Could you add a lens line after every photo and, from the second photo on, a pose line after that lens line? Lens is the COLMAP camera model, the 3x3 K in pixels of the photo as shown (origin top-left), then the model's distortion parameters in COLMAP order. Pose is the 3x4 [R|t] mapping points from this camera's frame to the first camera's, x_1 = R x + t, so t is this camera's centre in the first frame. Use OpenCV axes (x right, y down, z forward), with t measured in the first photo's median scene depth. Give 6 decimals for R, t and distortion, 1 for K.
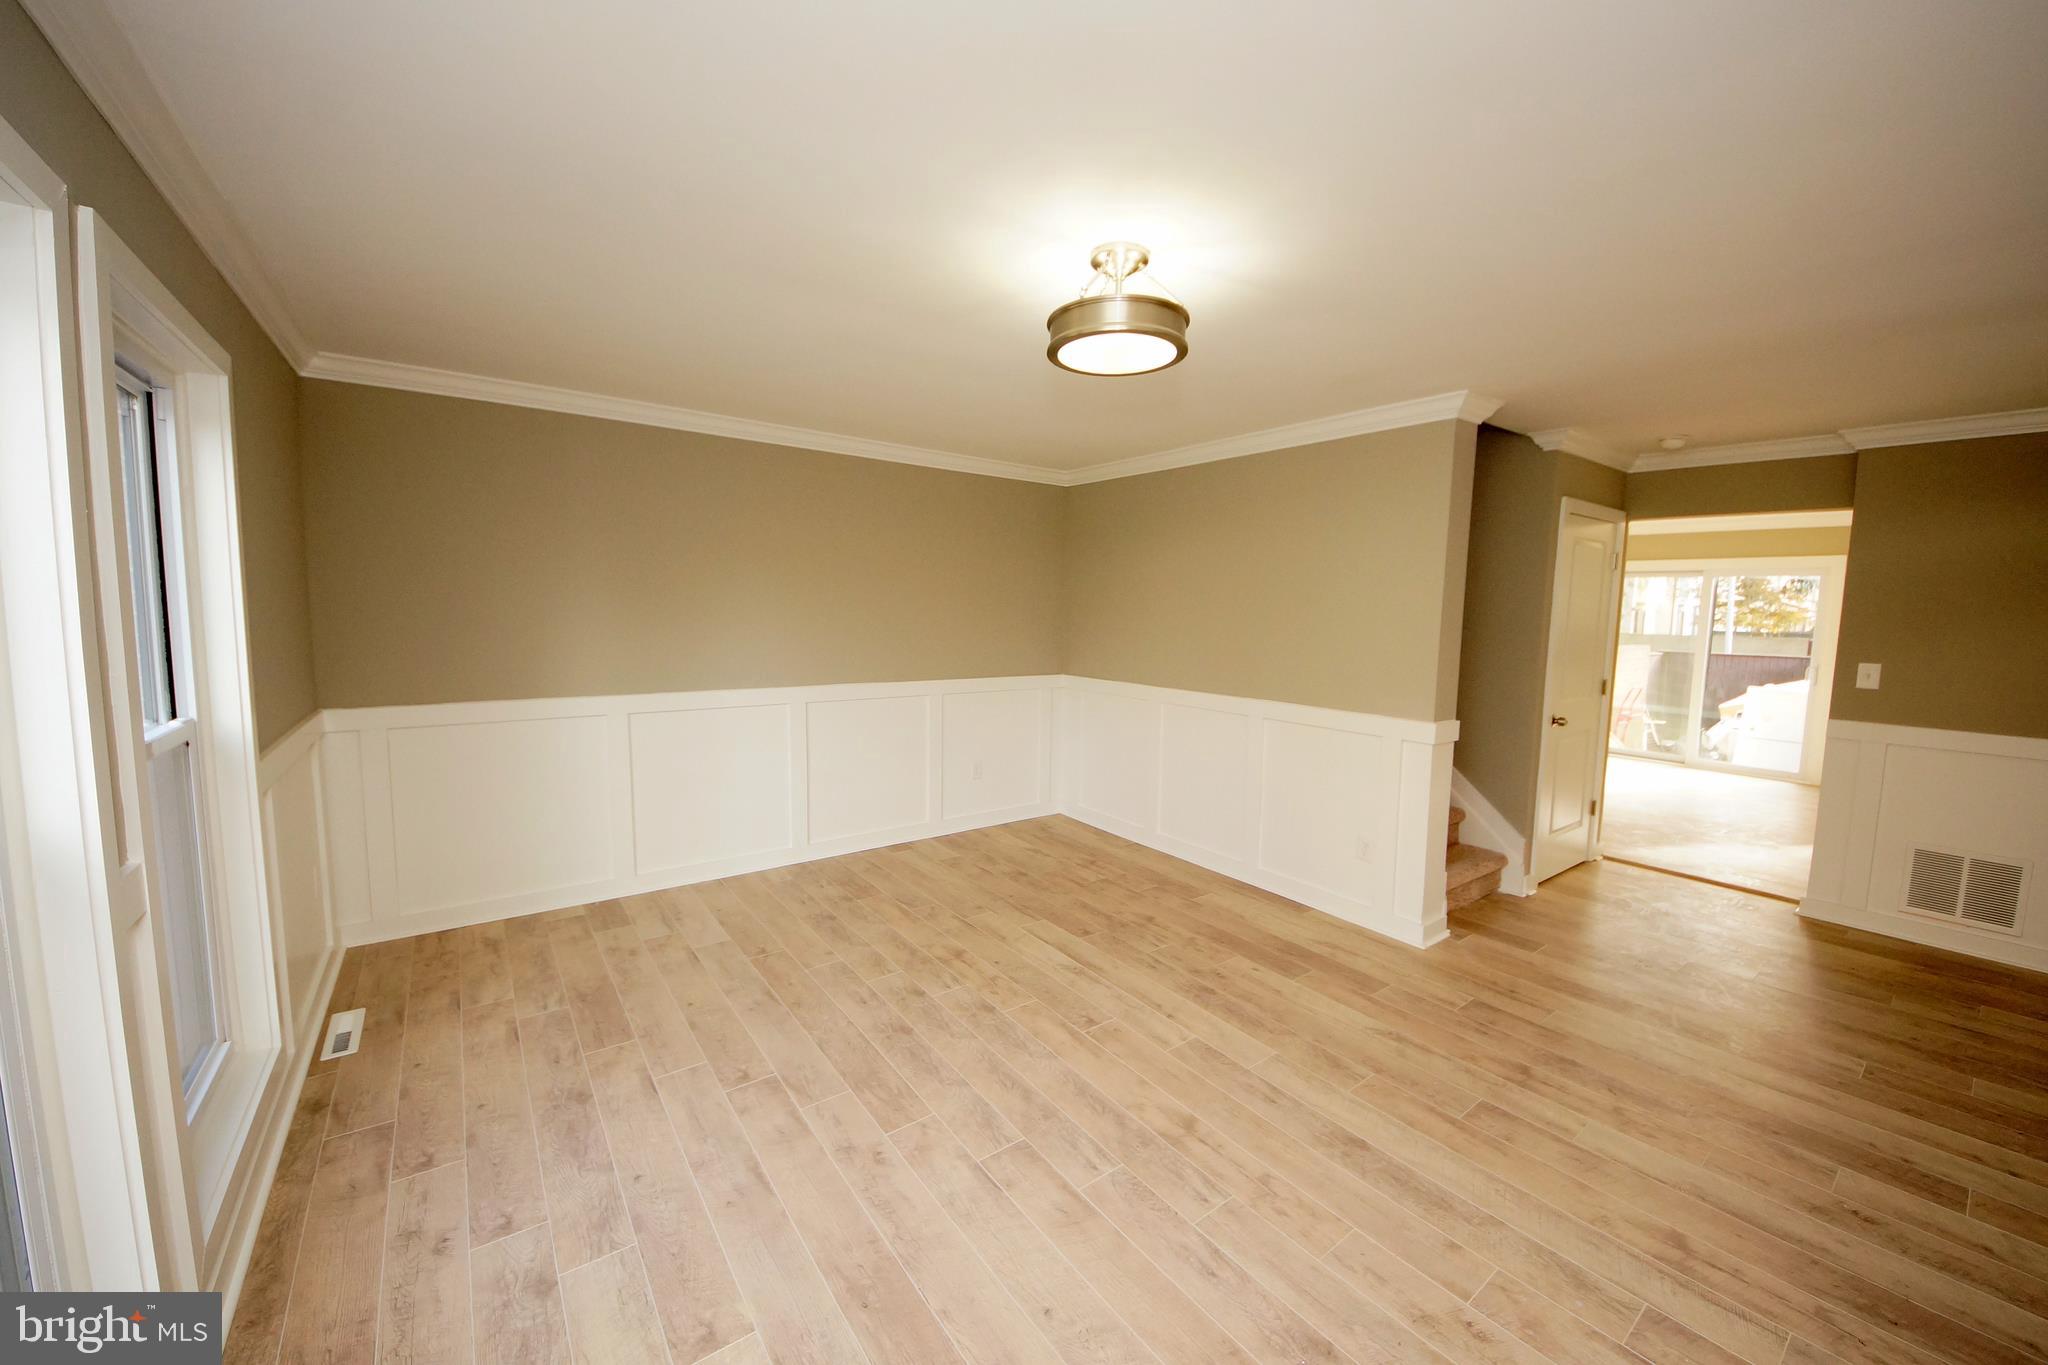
lens RADIAL K [[751.3, 0, 1023.2], [0, 751.3, 679.4], [0, 0, 1]] dist [0.041216, -0.030357]
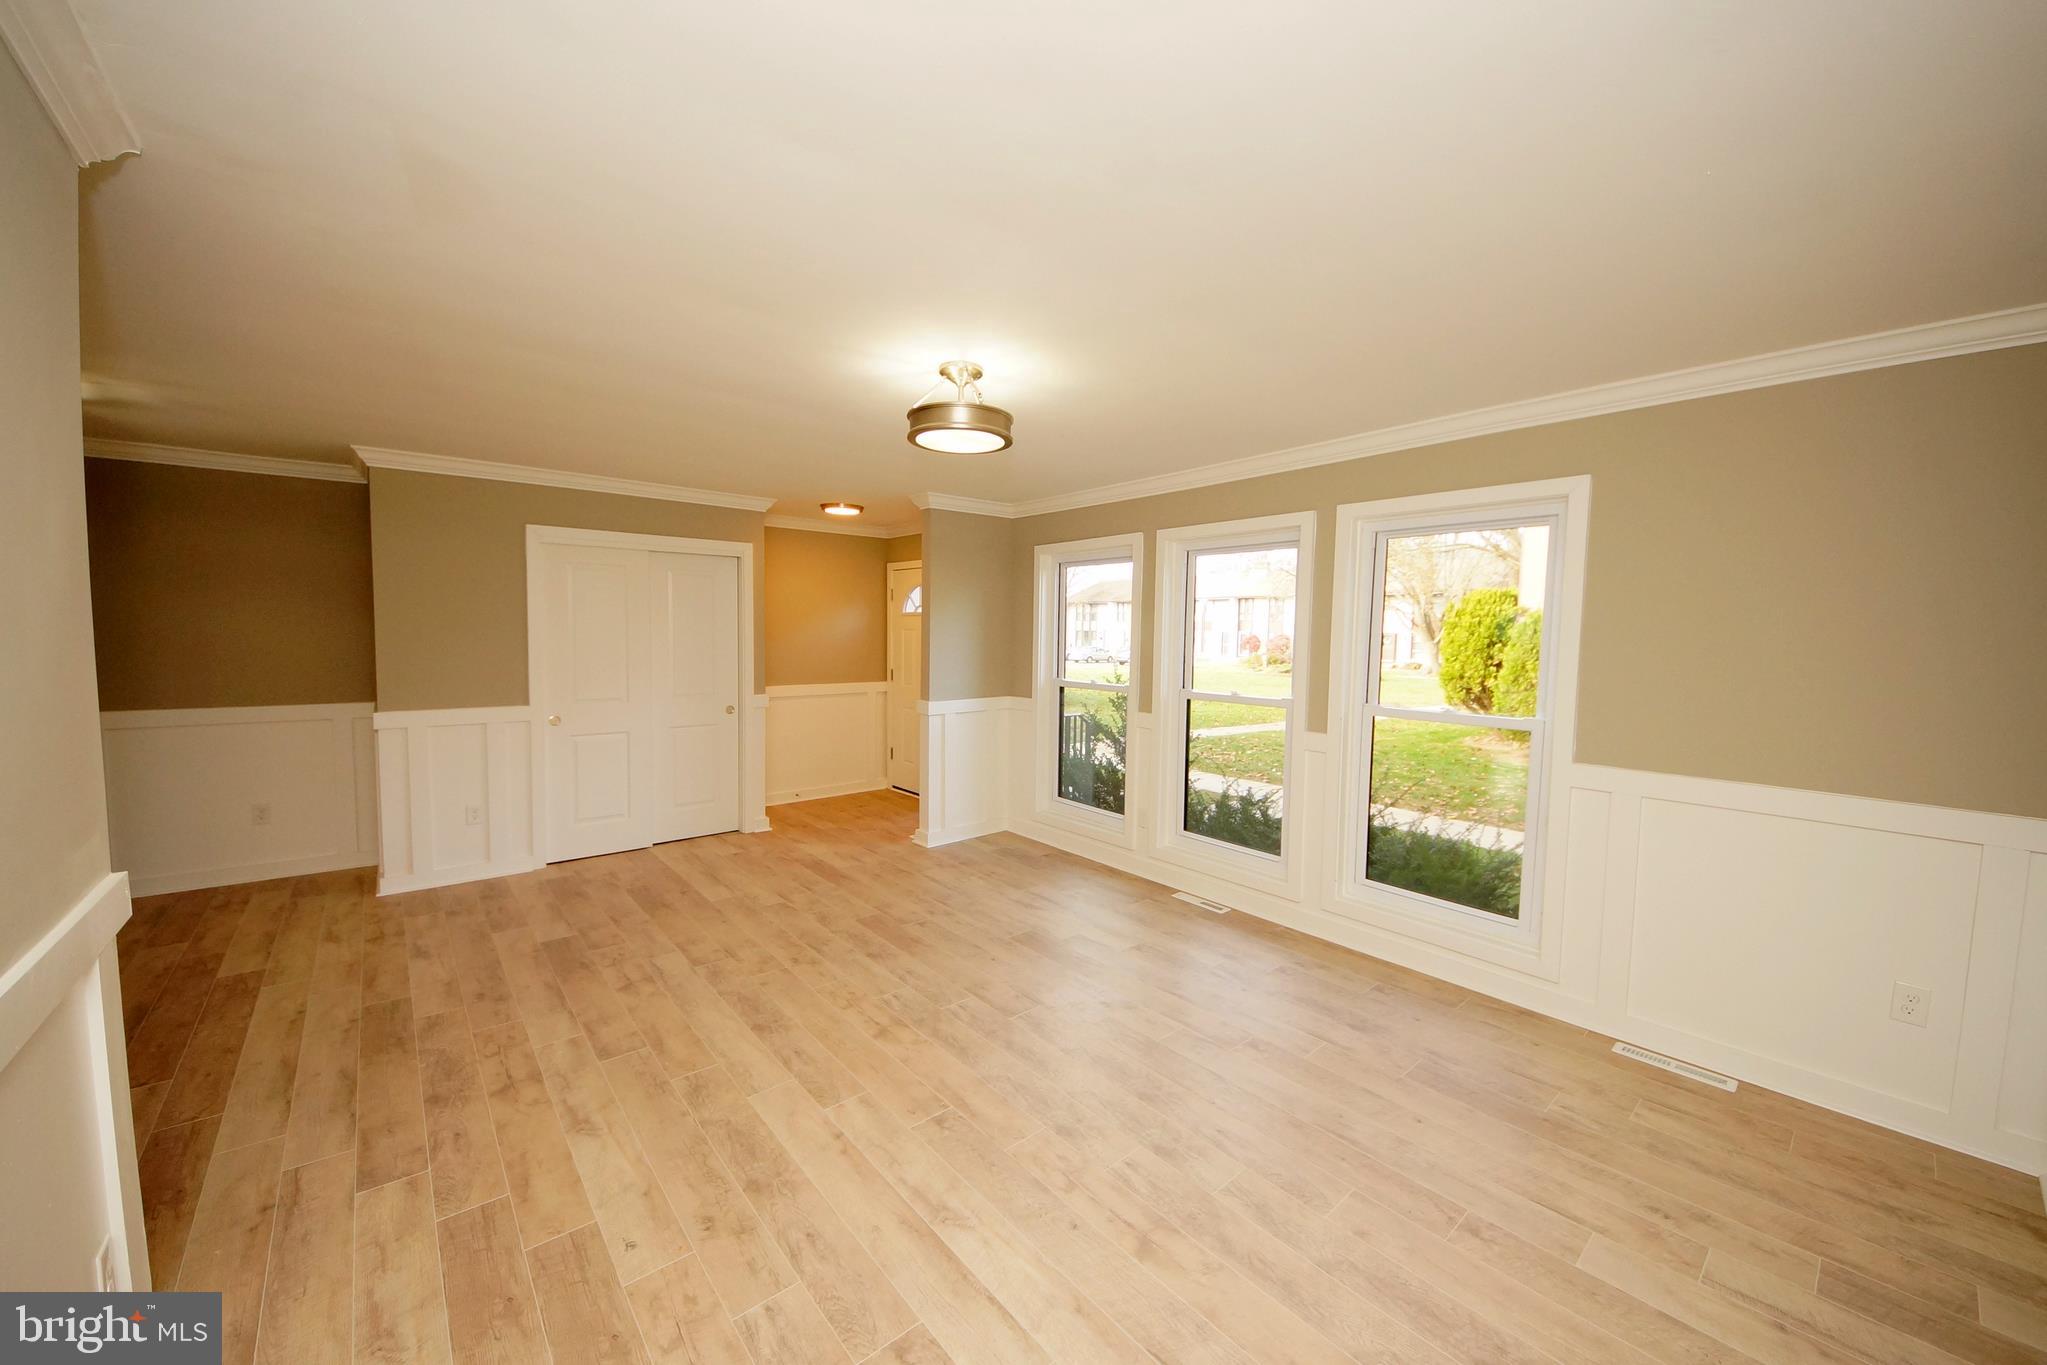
lens RADIAL K [[751.0, 0, 1022.7], [0, 751.0, 679.4], [0, 0, 1]] dist [0.041216, -0.030357]
pose [[-0.997422, -0.028336, -0.065929, 0.056770], [-0.038775, 0.985880, 0.162901, -0.148378], [0.060382, 0.165038, -0.984437, 1.487724]]
